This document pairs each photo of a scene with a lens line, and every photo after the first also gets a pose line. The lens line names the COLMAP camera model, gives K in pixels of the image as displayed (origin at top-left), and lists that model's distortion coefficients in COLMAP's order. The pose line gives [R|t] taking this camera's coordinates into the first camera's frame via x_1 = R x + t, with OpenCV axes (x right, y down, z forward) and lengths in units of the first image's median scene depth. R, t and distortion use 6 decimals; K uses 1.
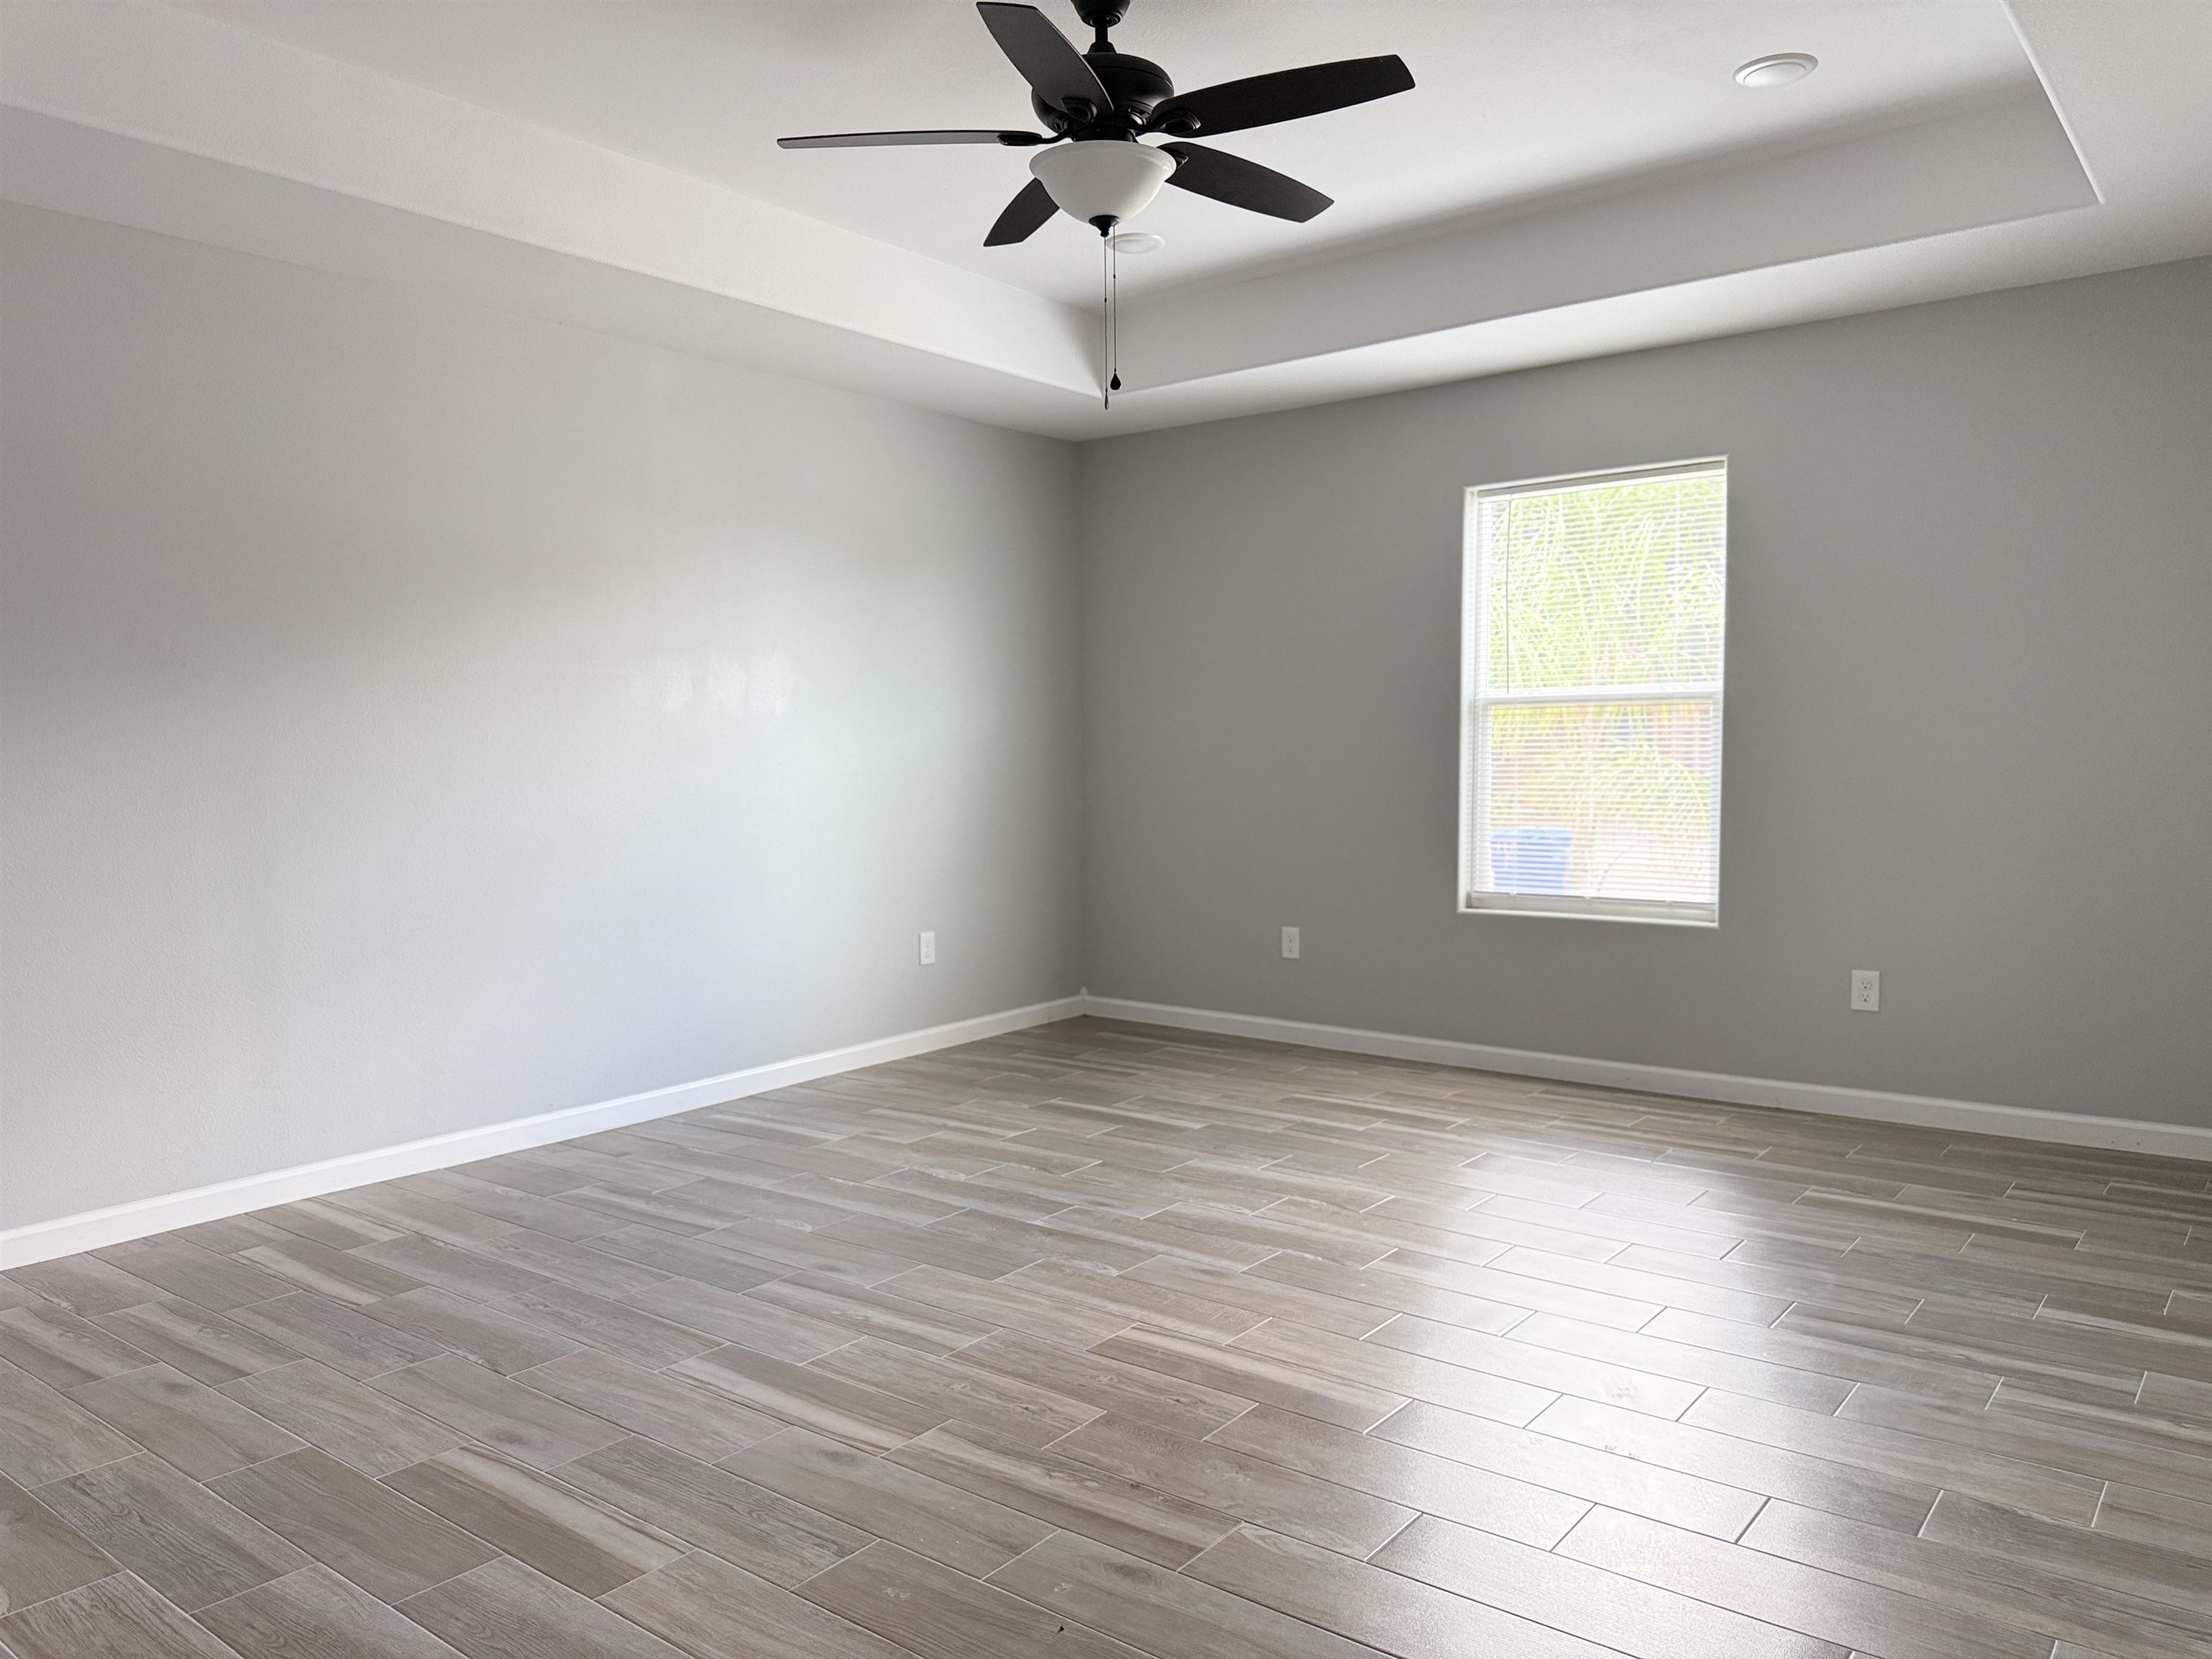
lens RADIAL K [[1583.2, 0, 1106.0], [0, 1583.2, 829.5], [0, 0, 1]] dist [0.027747, -0.002087]
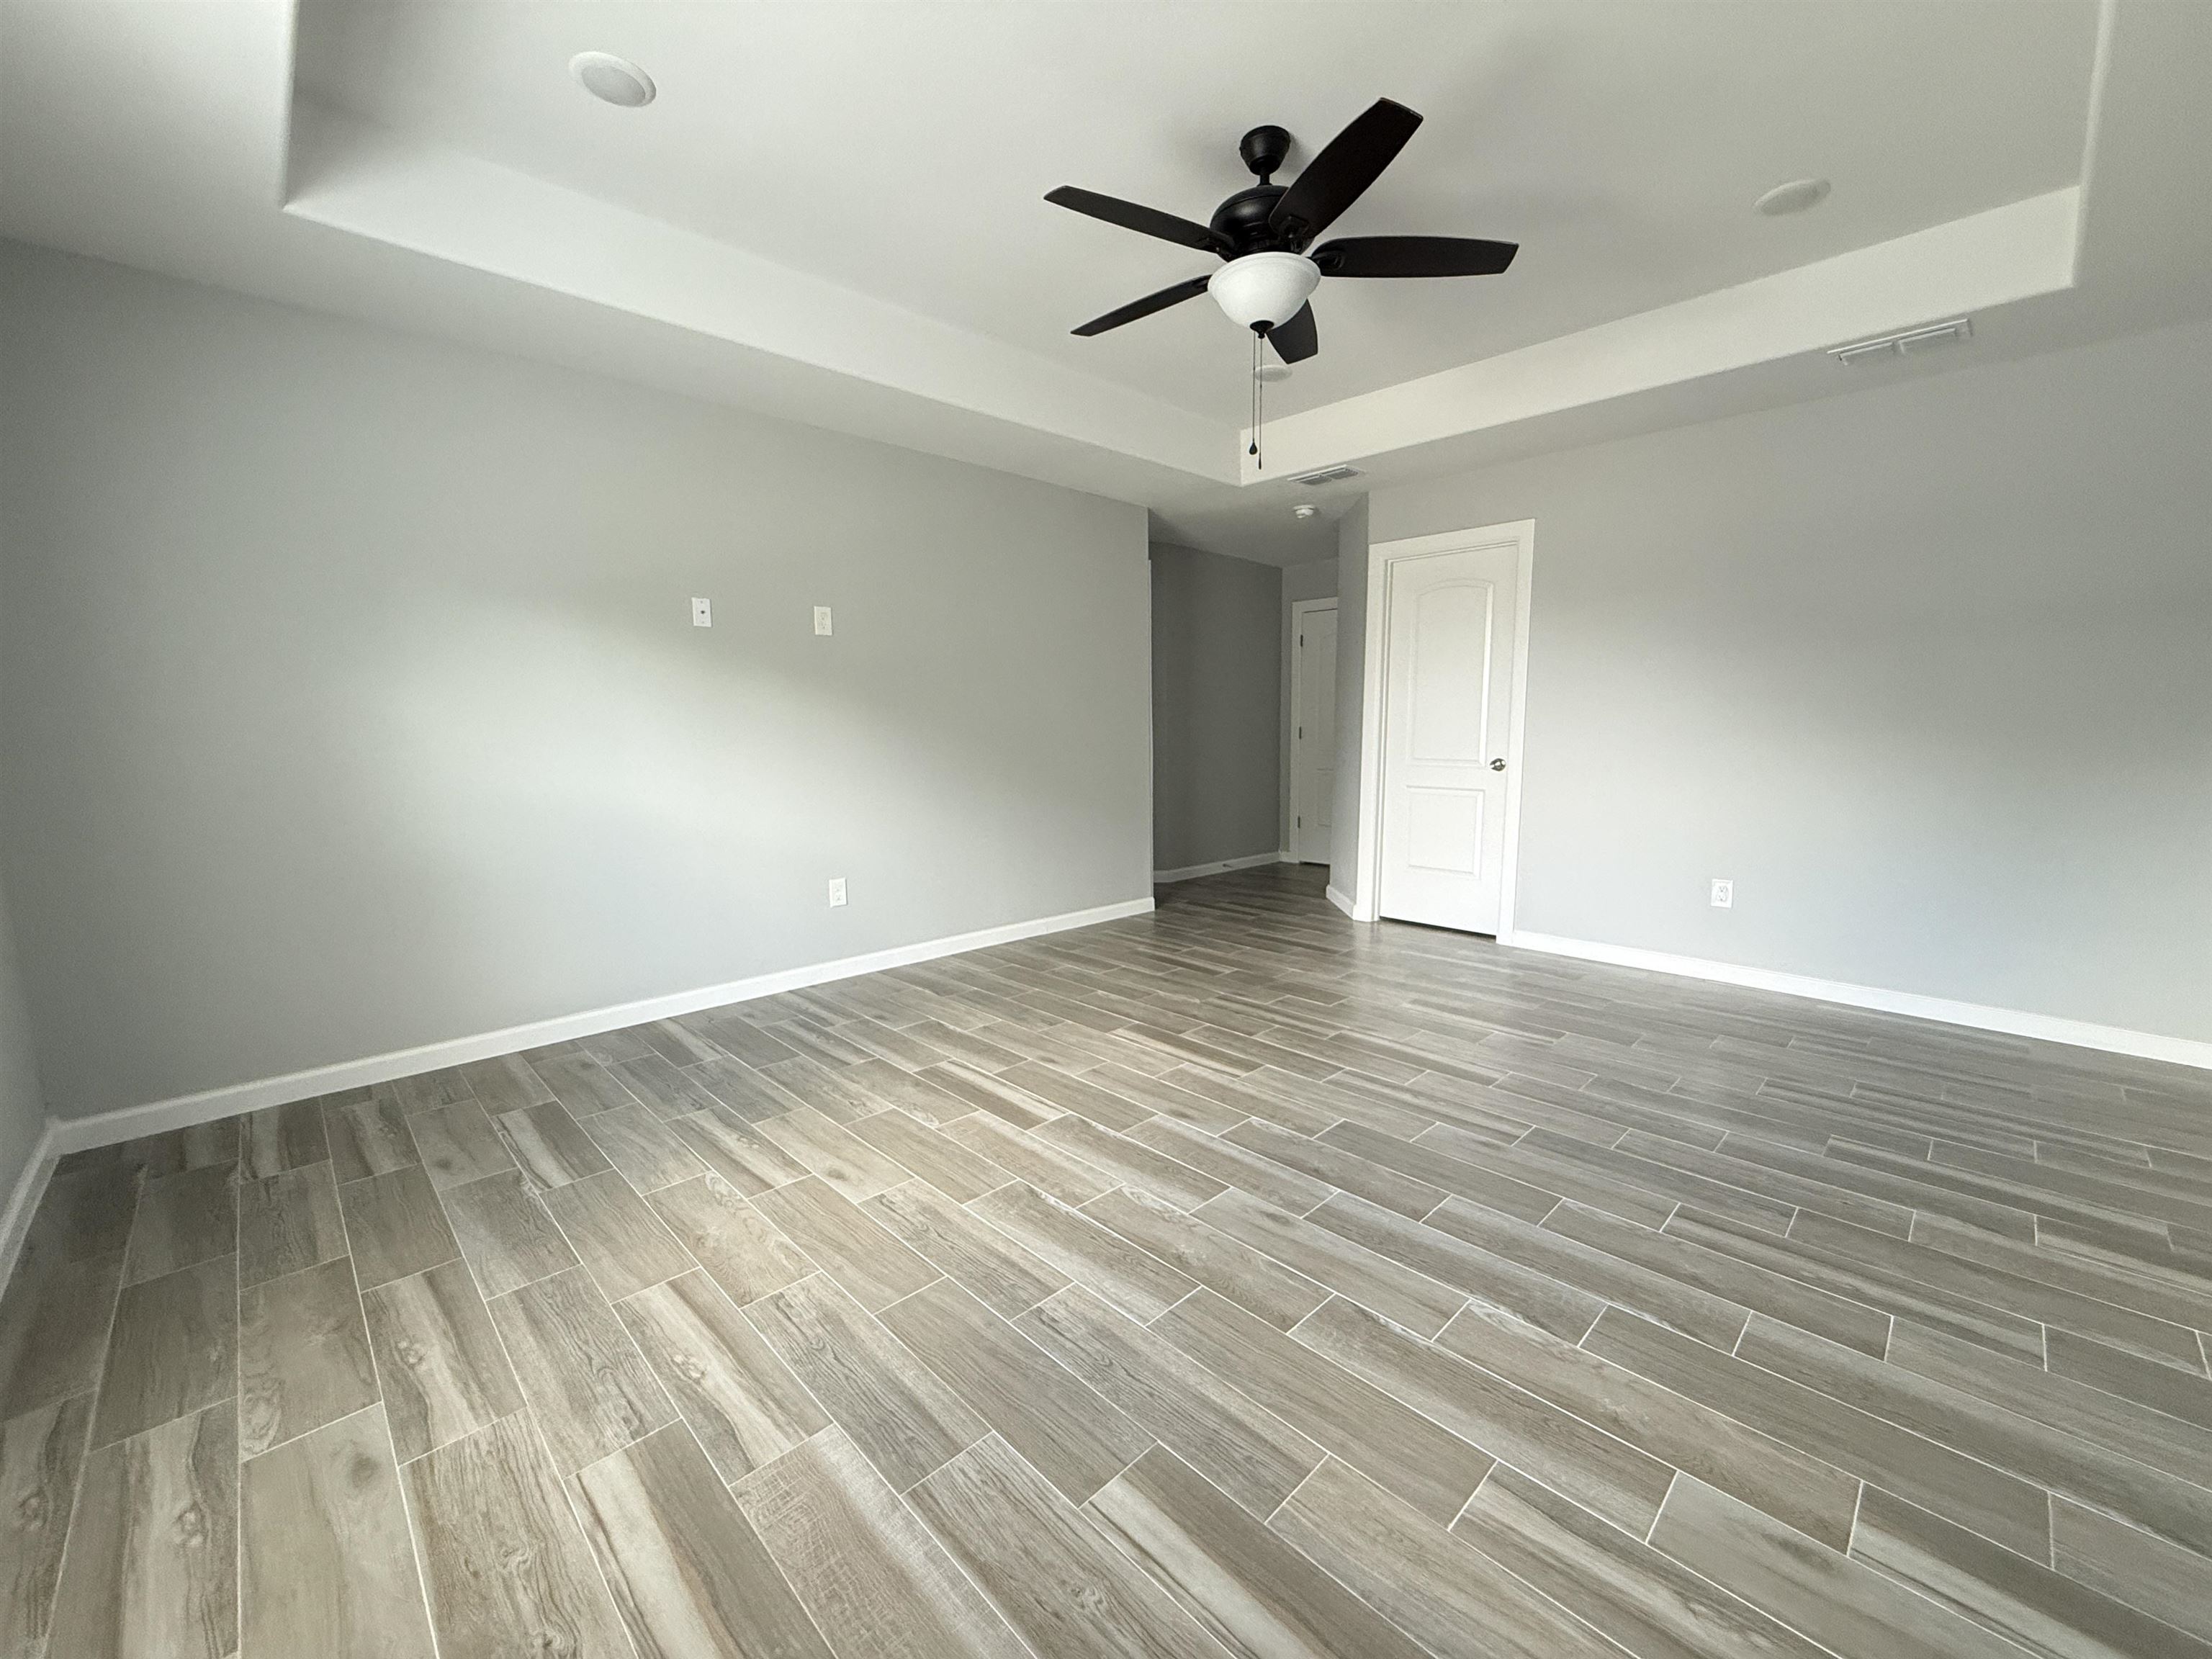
lens RADIAL K [[897.8, 0, 1098.8], [0, 897.8, 828.1], [0, 0, 1]] dist [0.001988, -0.000001]
pose [[-0.990942, 0.003145, 0.134256, 0.029992], [0.026183, 0.985065, 0.170183, -0.087388], [-0.131715, 0.172157, -0.976224, 1.586363]]
